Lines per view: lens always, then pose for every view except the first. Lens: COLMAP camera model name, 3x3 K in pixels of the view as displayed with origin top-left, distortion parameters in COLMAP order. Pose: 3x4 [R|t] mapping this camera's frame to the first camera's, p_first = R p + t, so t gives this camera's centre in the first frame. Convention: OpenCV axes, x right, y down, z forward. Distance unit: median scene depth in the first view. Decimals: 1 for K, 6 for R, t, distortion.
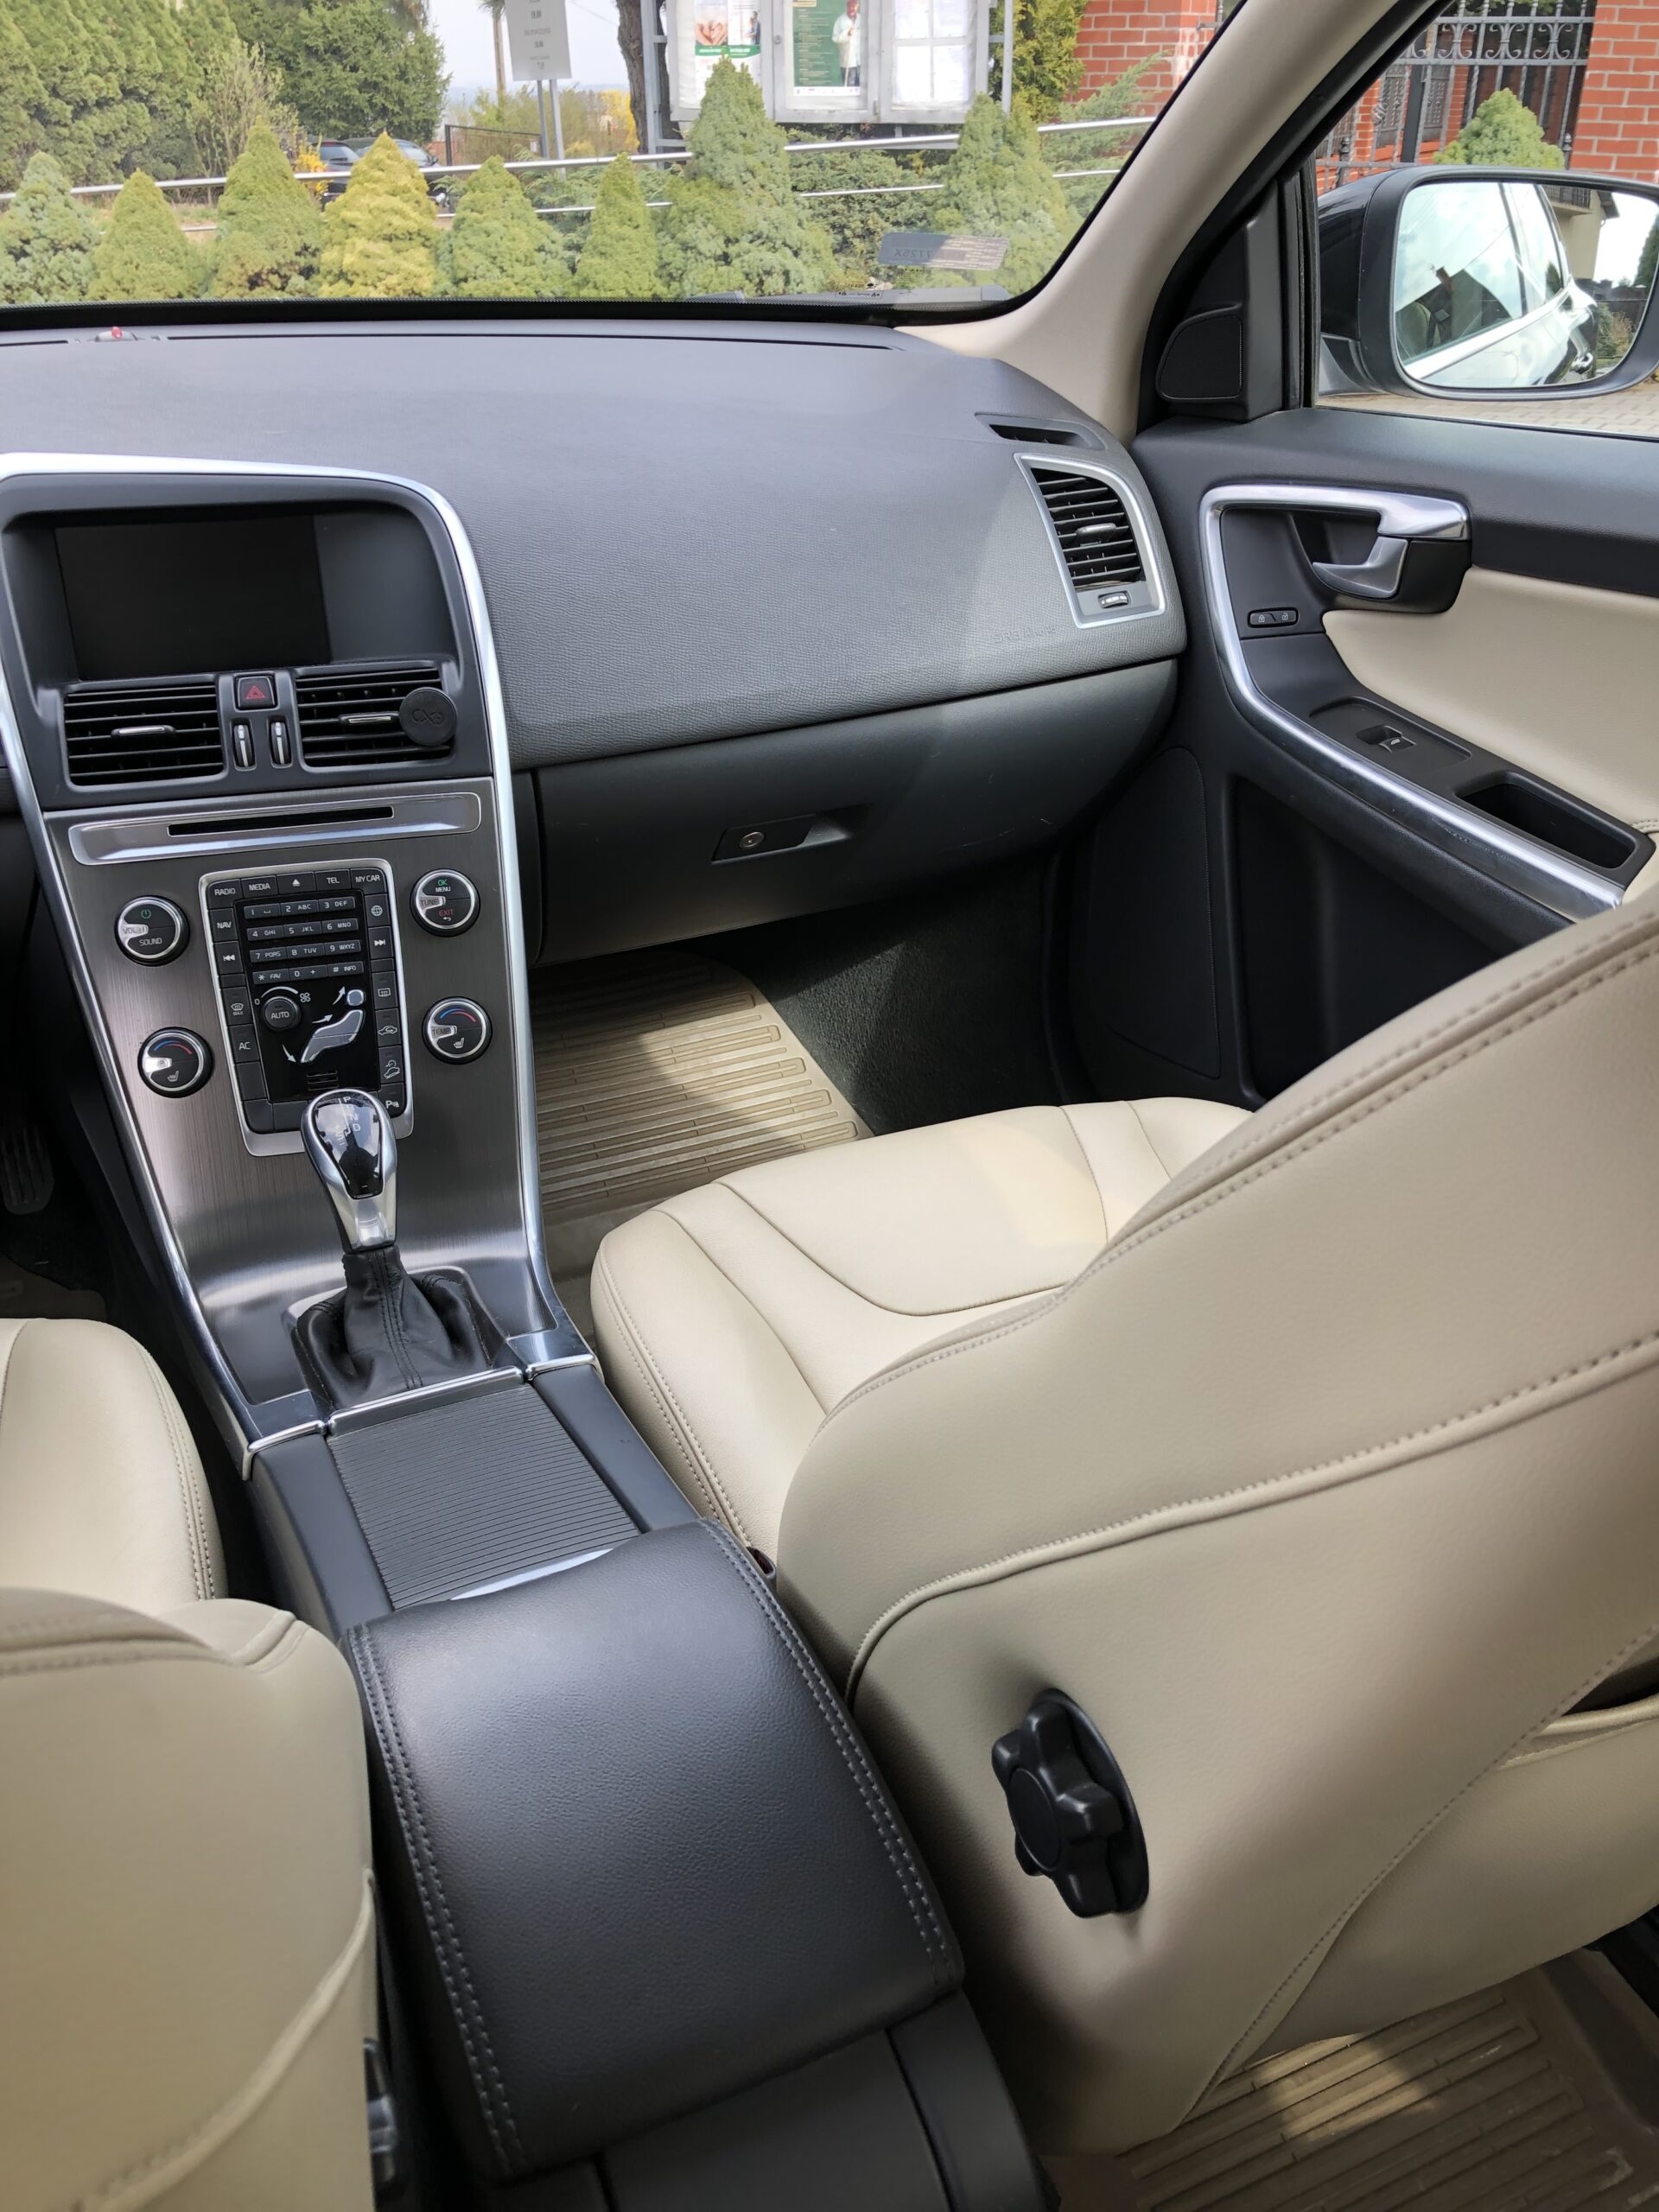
lens RADIAL K [[1819.2, 0, 837.4], [0, 1819.2, 1096.1], [0, 0, 1]] dist [0.034955, 0.000229]
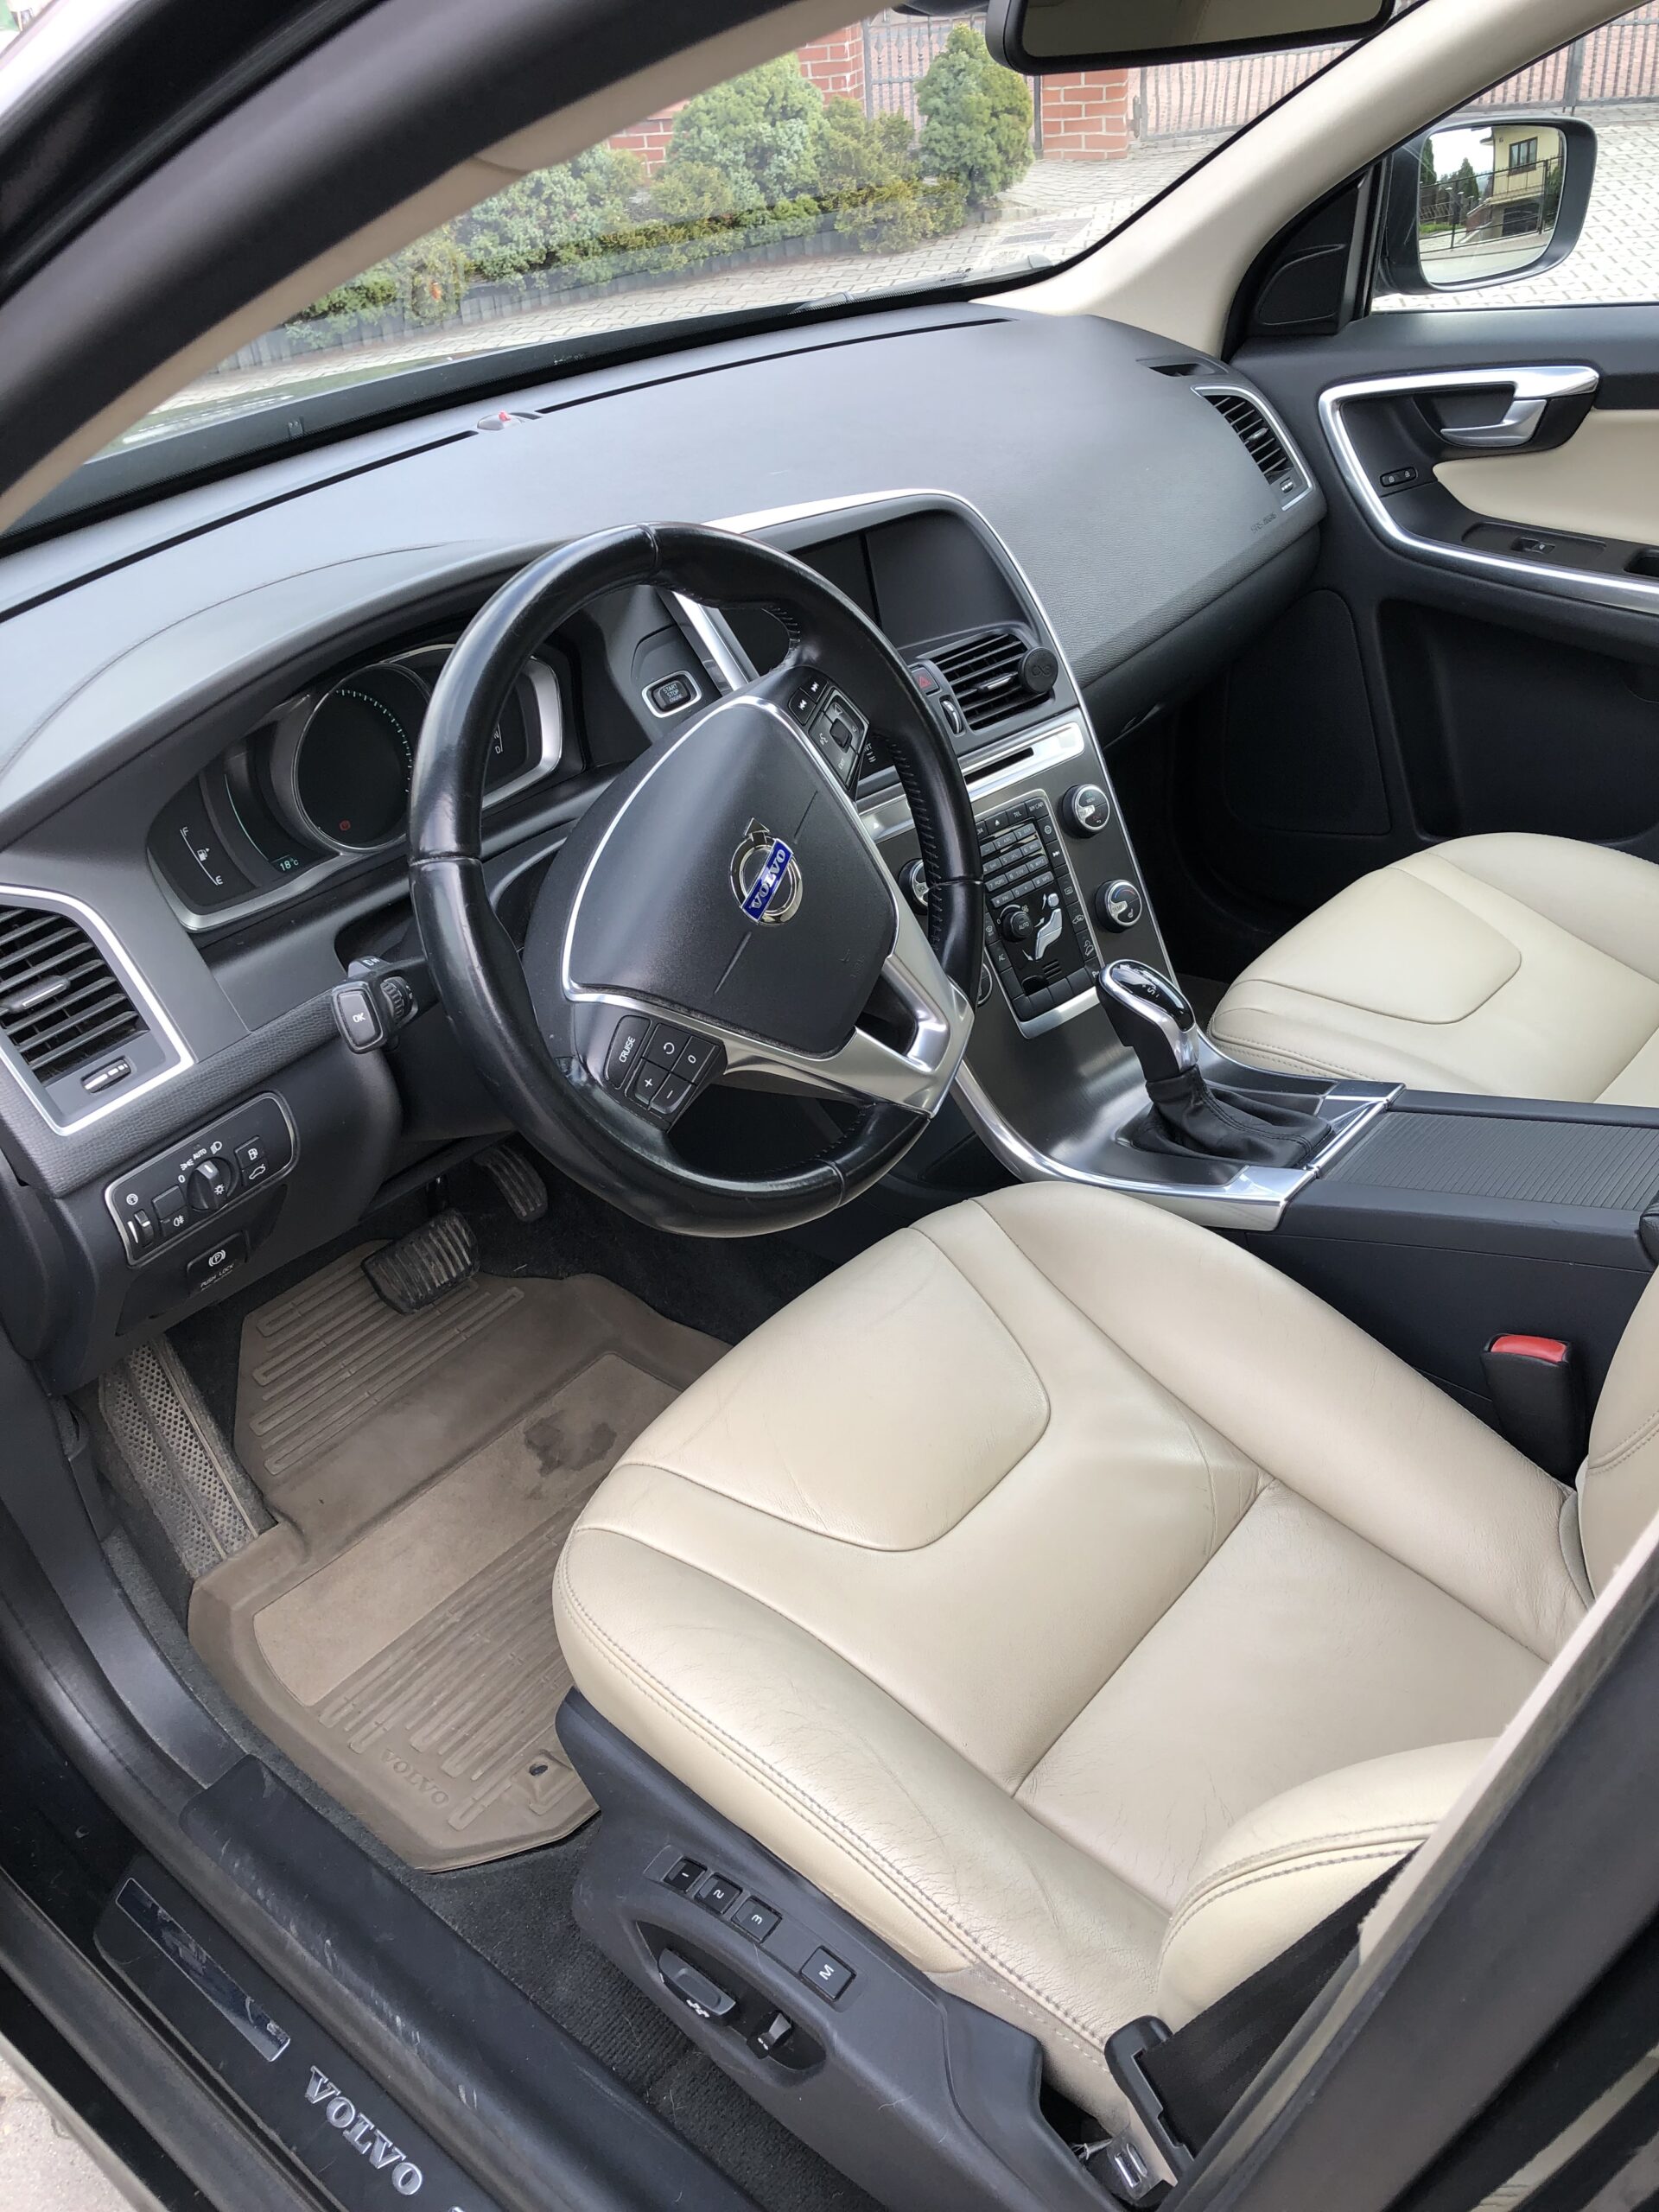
lens RADIAL K [[1811.3, 0, 831.6], [0, 1811.3, 1108.5], [0, 0, 1]] dist [0.051954, -0.083688]
pose [[0.887128, -0.301986, 0.349009, -0.880704], [0.284889, 0.953259, 0.100678, -0.086605], [-0.363099, 0.010115, 0.931696, -0.110044]]
